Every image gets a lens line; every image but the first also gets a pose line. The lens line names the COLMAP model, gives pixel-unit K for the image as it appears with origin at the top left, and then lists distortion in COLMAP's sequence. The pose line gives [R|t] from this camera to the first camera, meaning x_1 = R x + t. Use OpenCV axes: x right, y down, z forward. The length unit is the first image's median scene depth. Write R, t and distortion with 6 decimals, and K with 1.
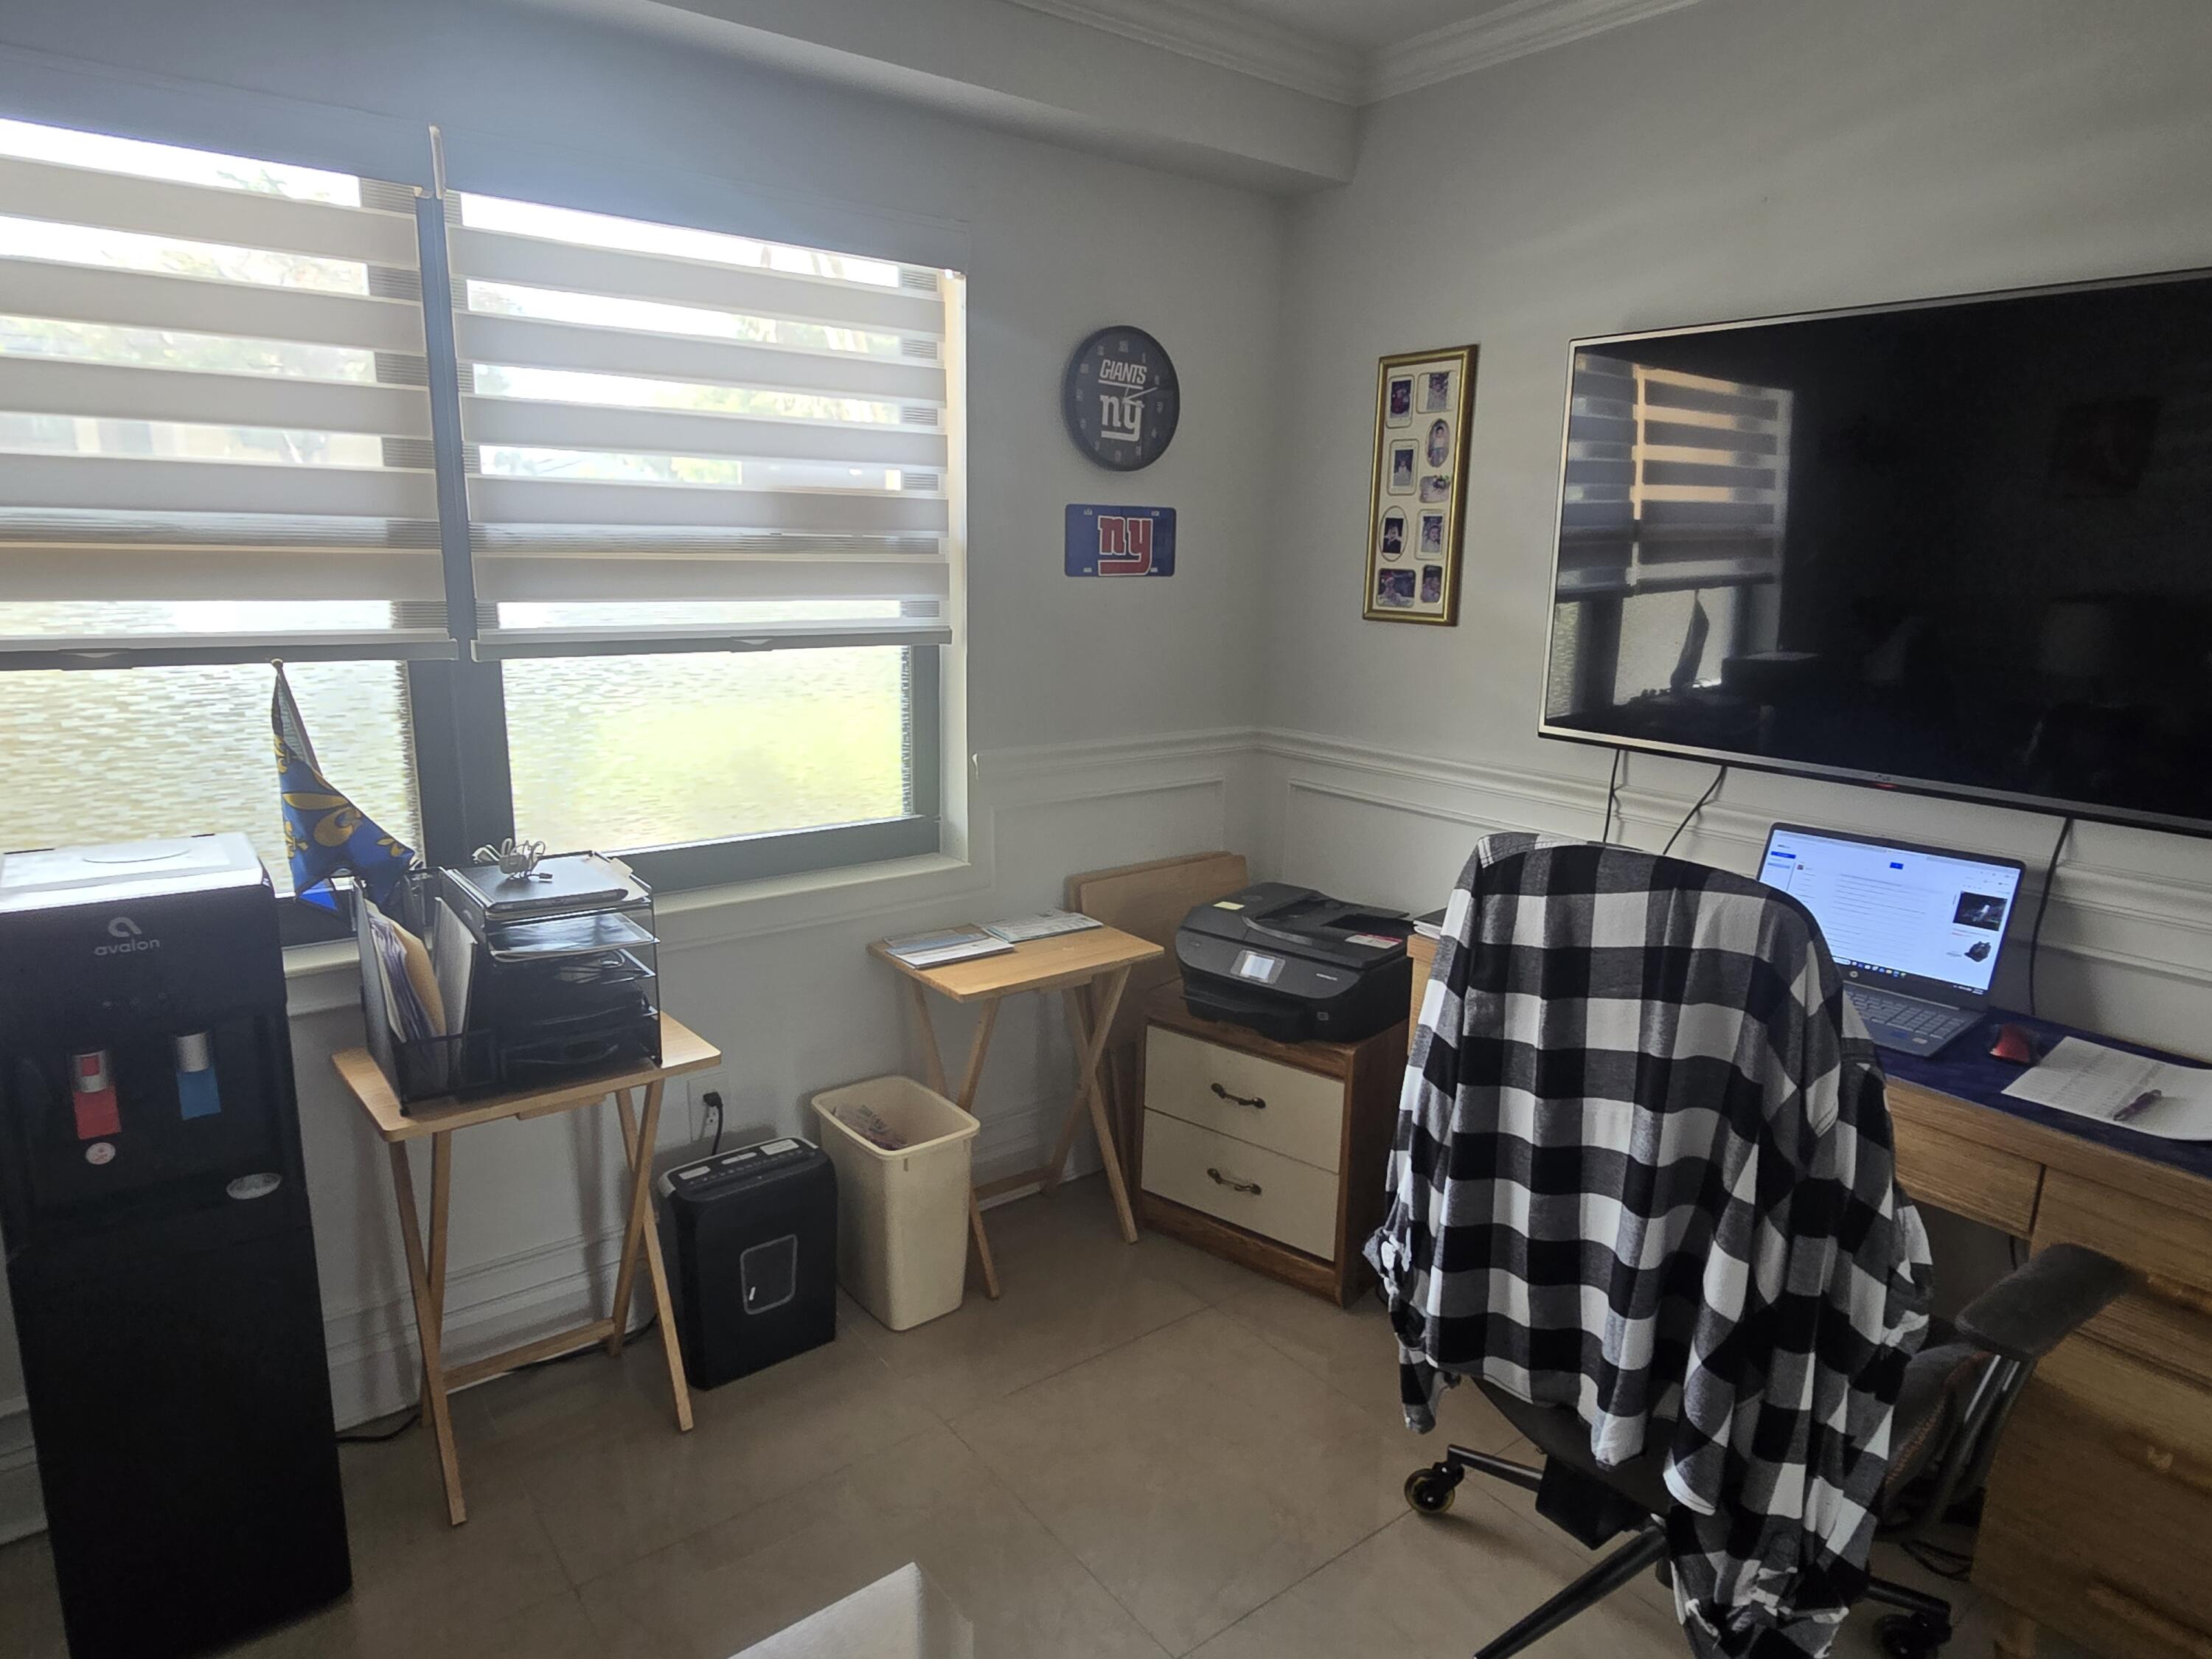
lens RADIAL K [[1319.9, 0, 1114.1], [0, 1319.9, 829.0], [0, 0, 1]] dist [0.003275, -0.001777]
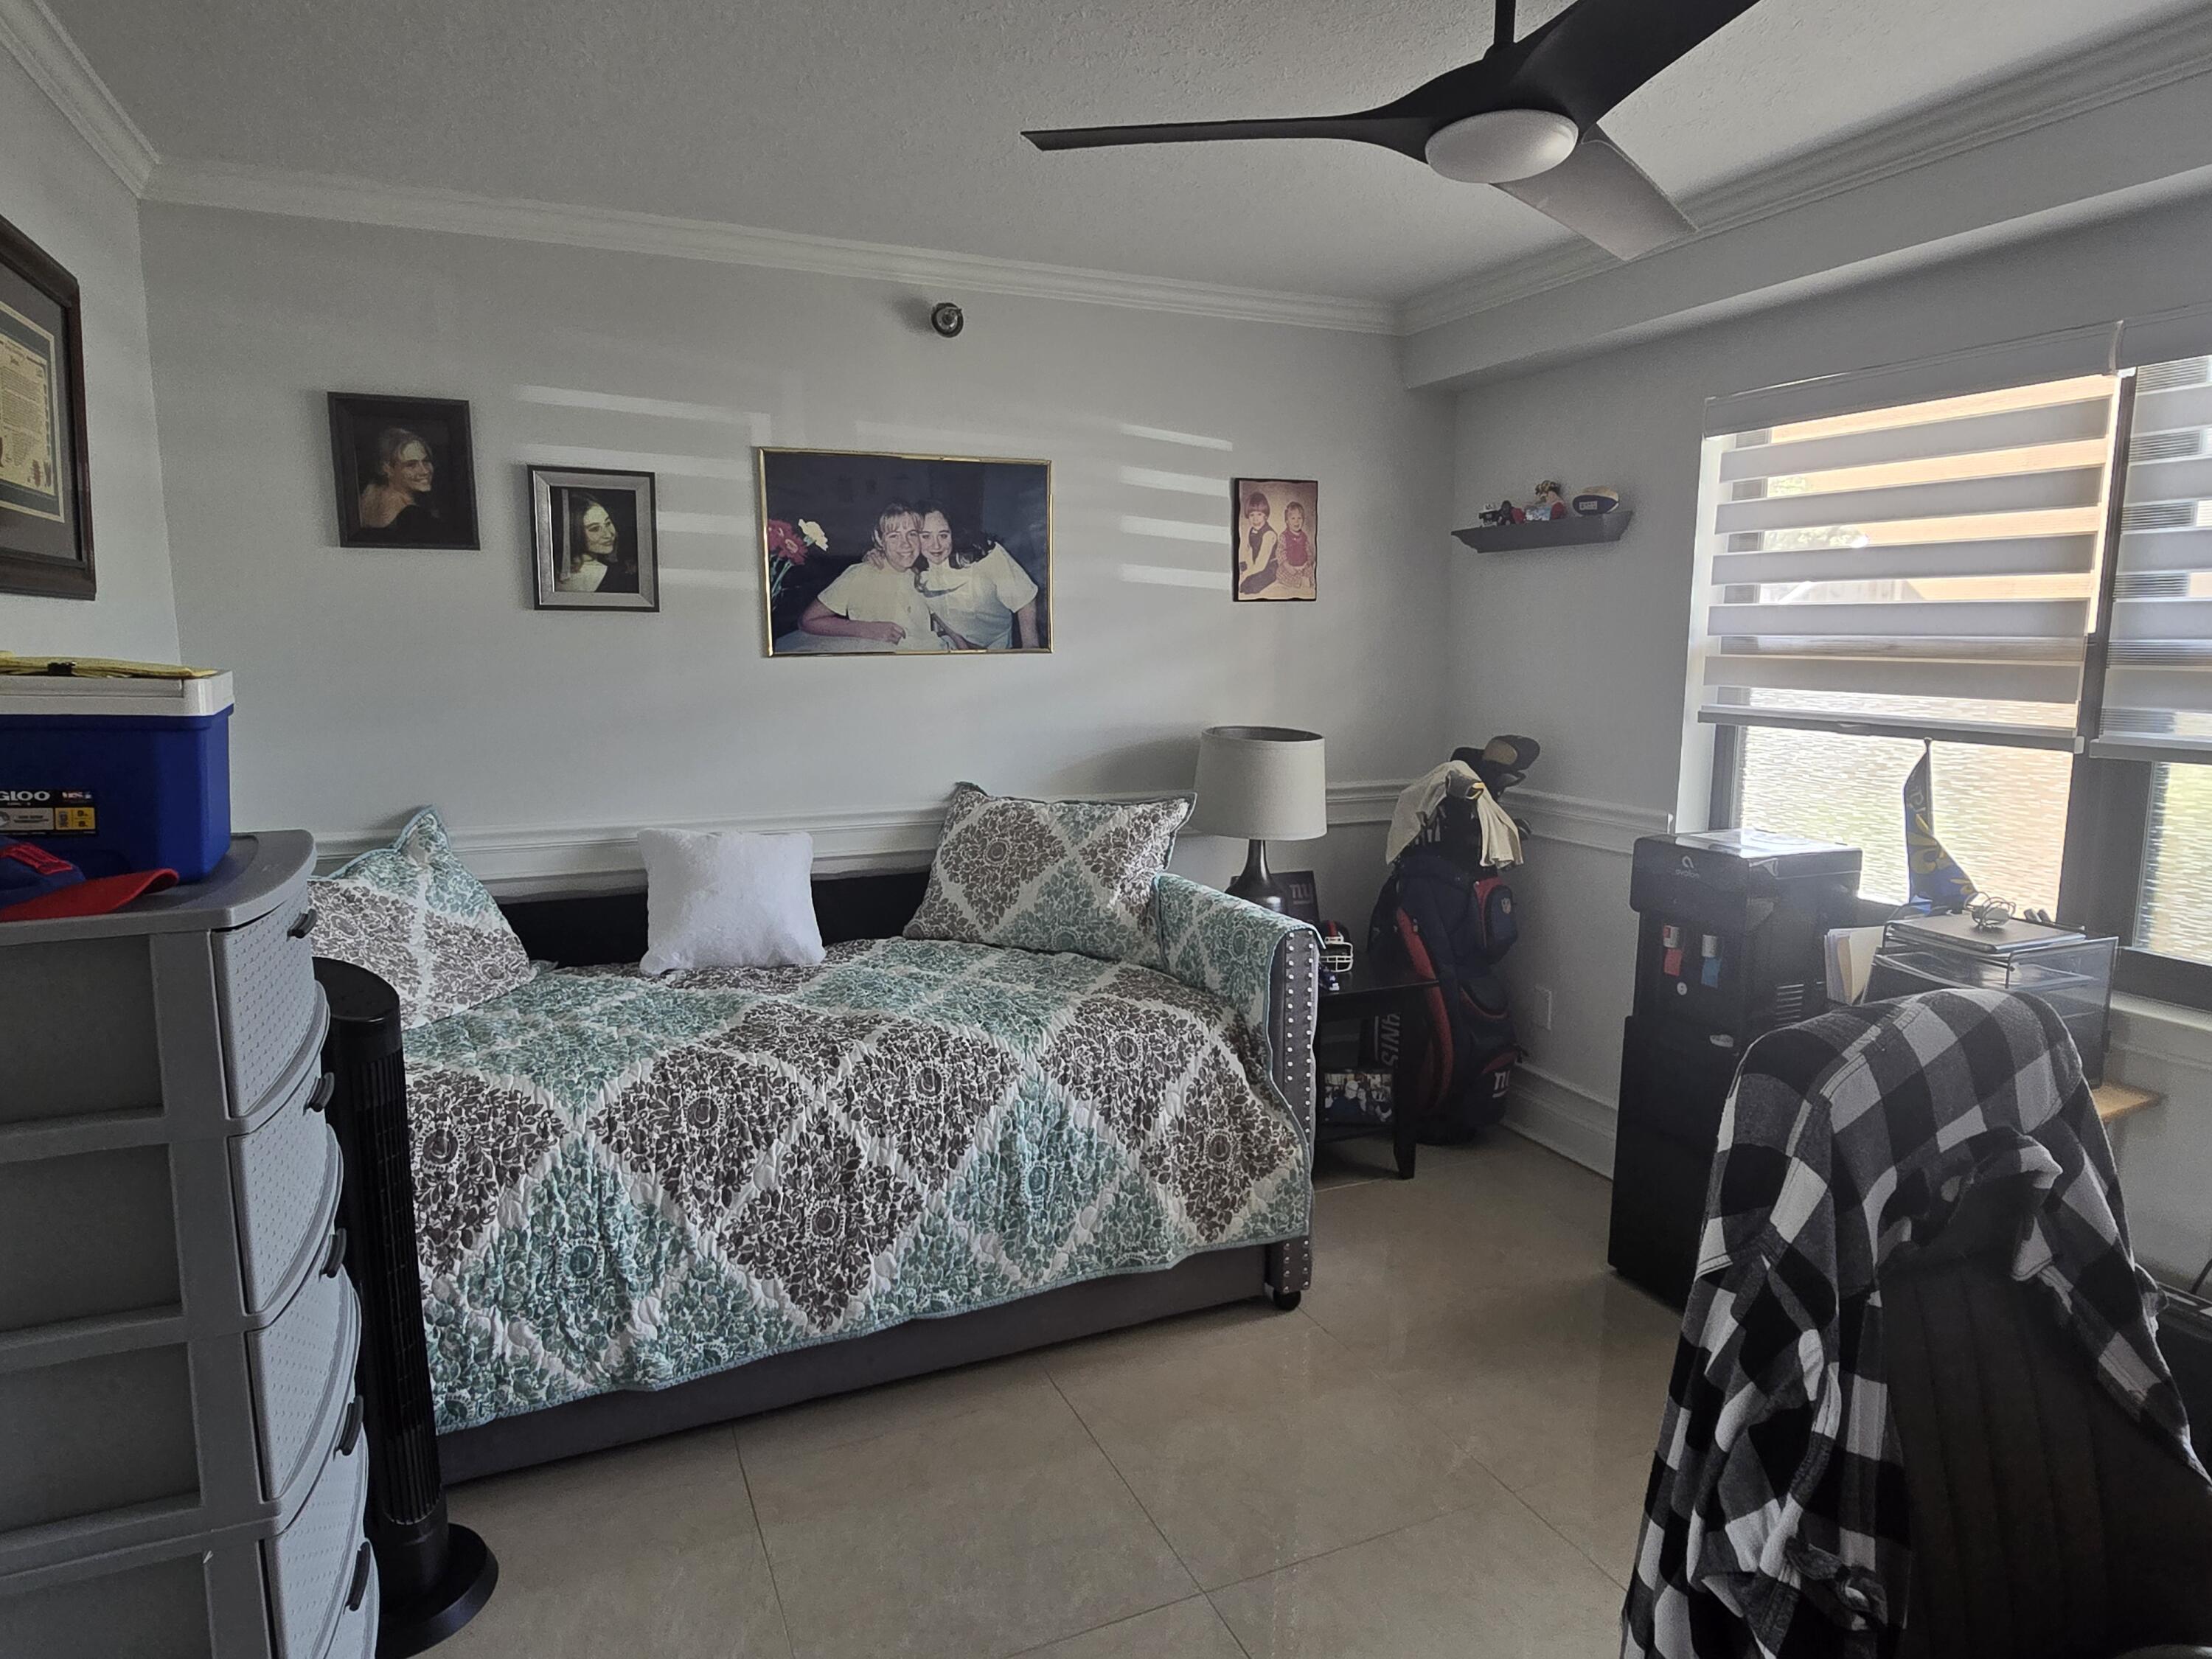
lens RADIAL K [[1319.9, 0, 1114.1], [0, 1319.9, 829.0], [0, 0, 1]] dist [0.003275, -0.001777]
pose [[-0.272197, 0.115020, -0.955342, 0.968435], [-0.208337, 0.962236, 0.175209, -0.100718], [0.939417, 0.246724, -0.237955, 0.536624]]
